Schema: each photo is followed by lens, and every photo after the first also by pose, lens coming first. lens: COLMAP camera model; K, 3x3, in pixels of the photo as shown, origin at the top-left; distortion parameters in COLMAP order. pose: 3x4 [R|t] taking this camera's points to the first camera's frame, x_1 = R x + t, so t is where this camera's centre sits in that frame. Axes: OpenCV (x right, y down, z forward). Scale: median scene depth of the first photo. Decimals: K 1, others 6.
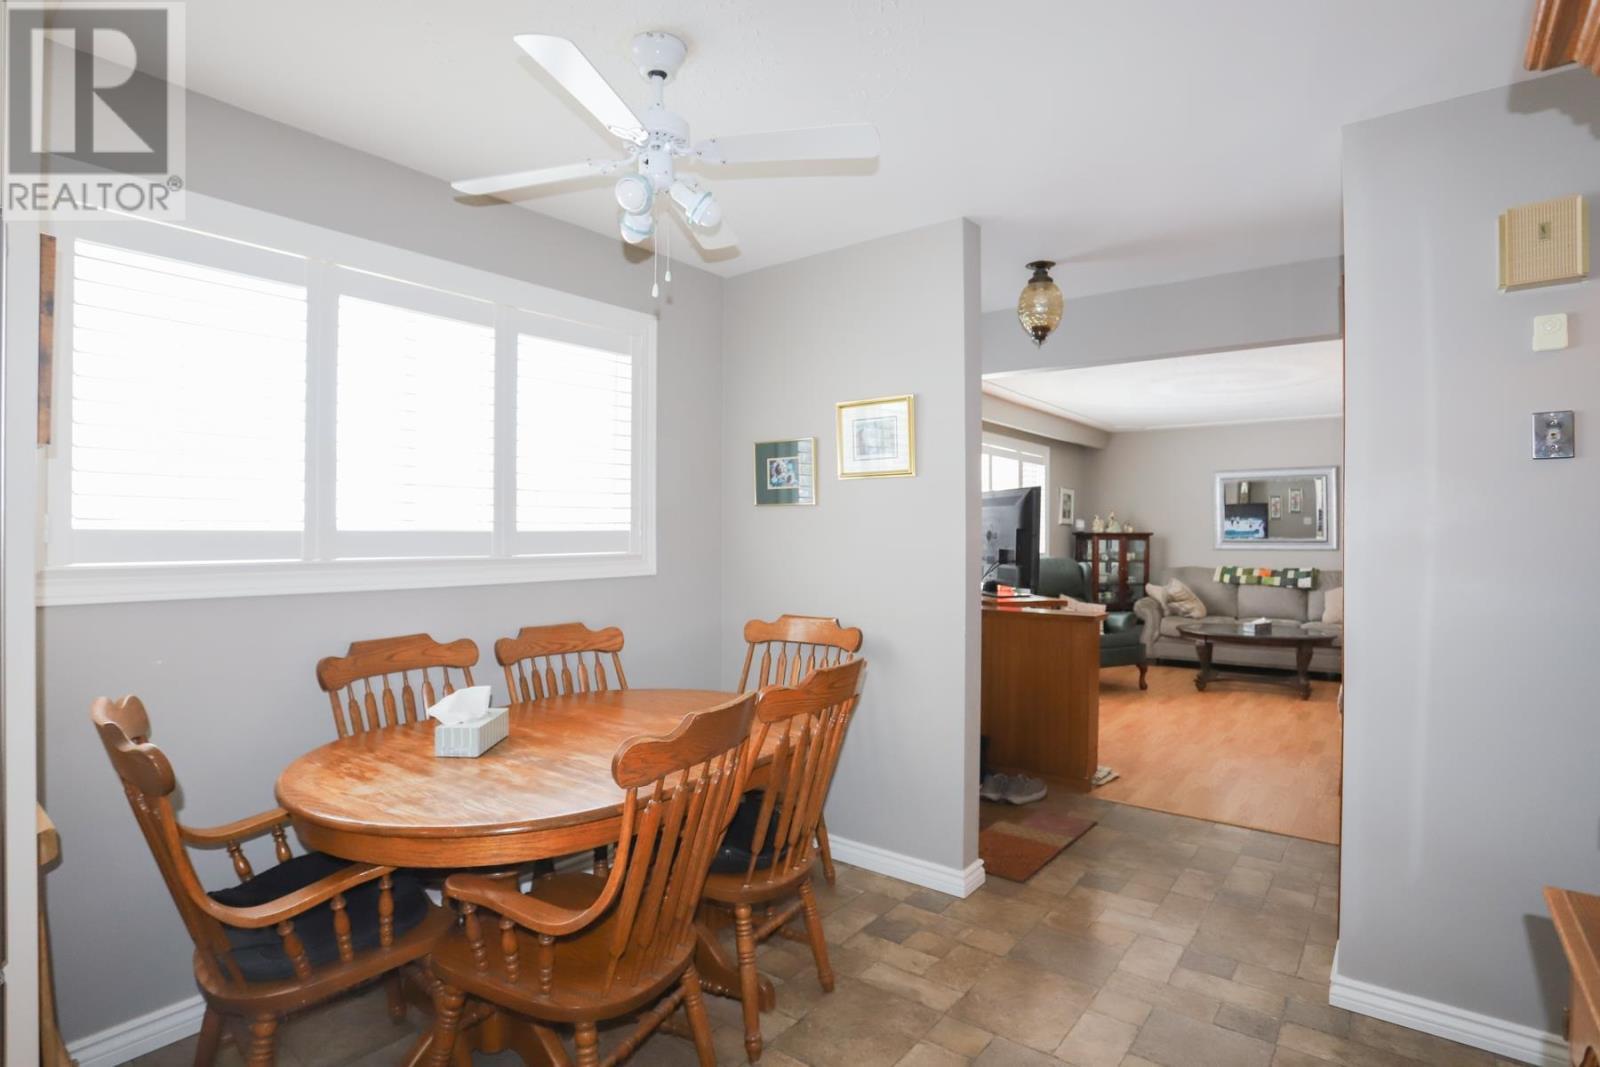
lens RADIAL K [[841.3, 0, 794.2], [0, 841.3, 539.8], [0, 0, 1]] dist [-0.028826, 0.000321]
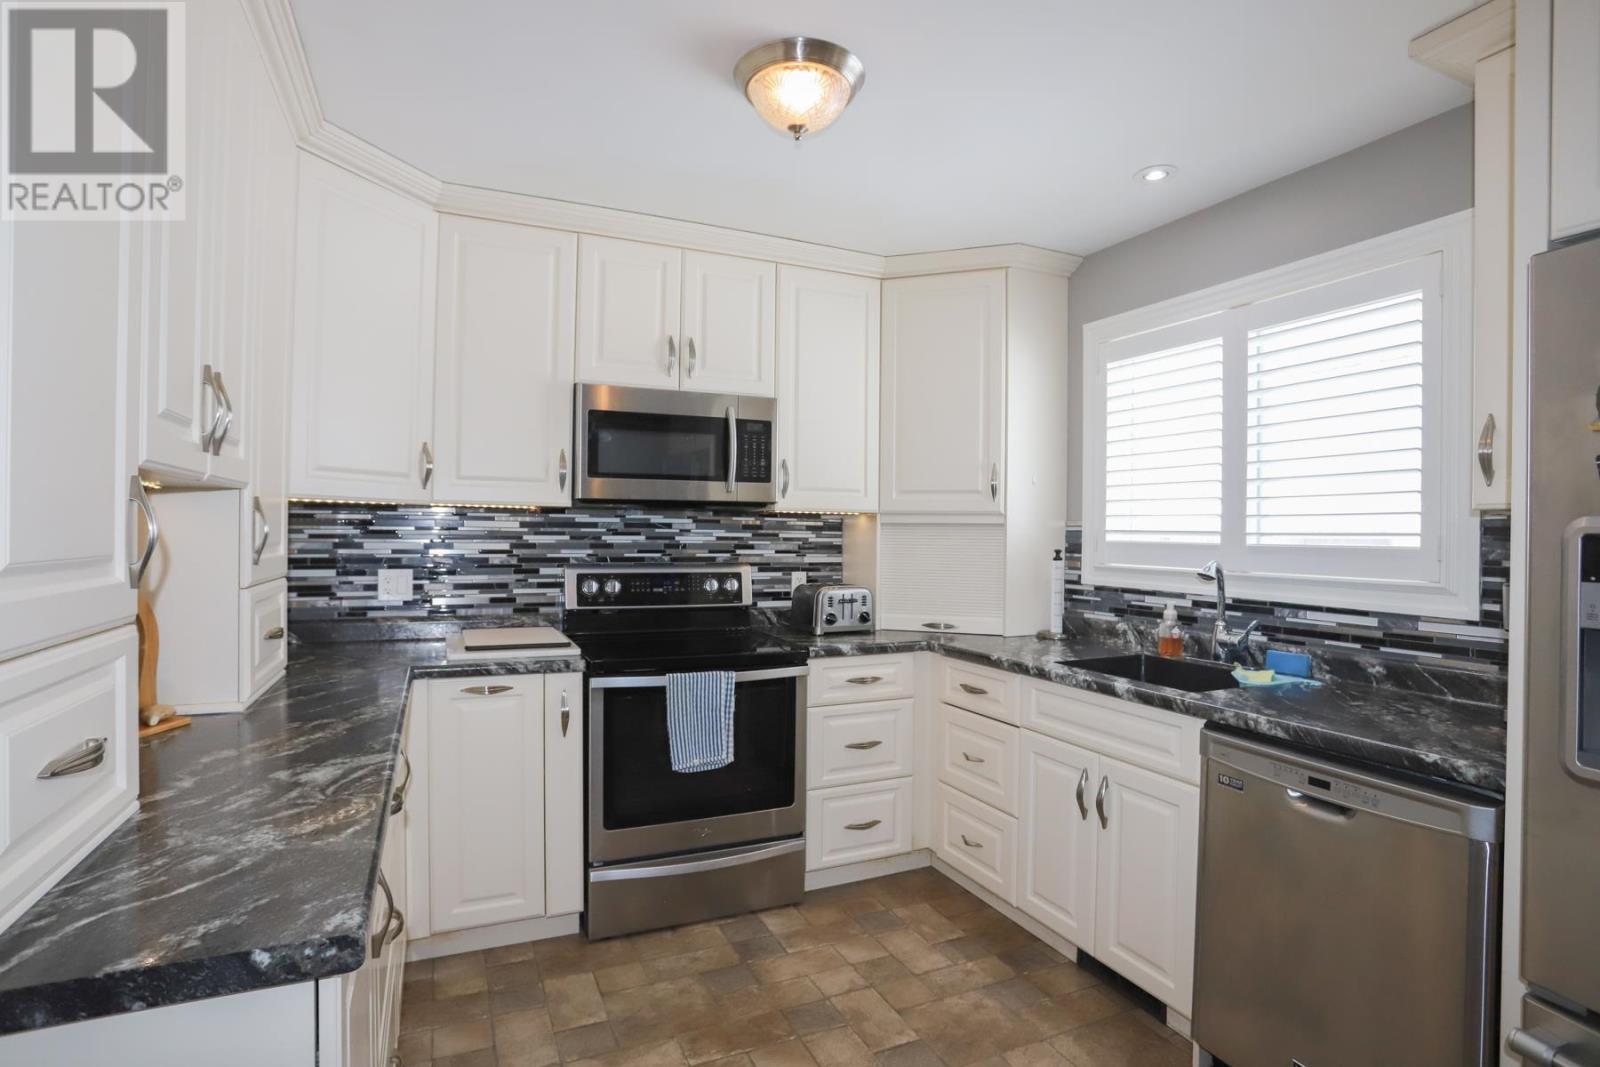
lens RADIAL K [[793.2, 0, 793.5], [0, 793.2, 529.4], [0, 0, 1]] dist [-0.042453, 0.000310]
pose [[-0.479730, -0.008713, -0.877373, 1.028072], [-0.016808, 0.999858, -0.000739, -0.028072], [0.877255, 0.014392, -0.479808, 1.521714]]
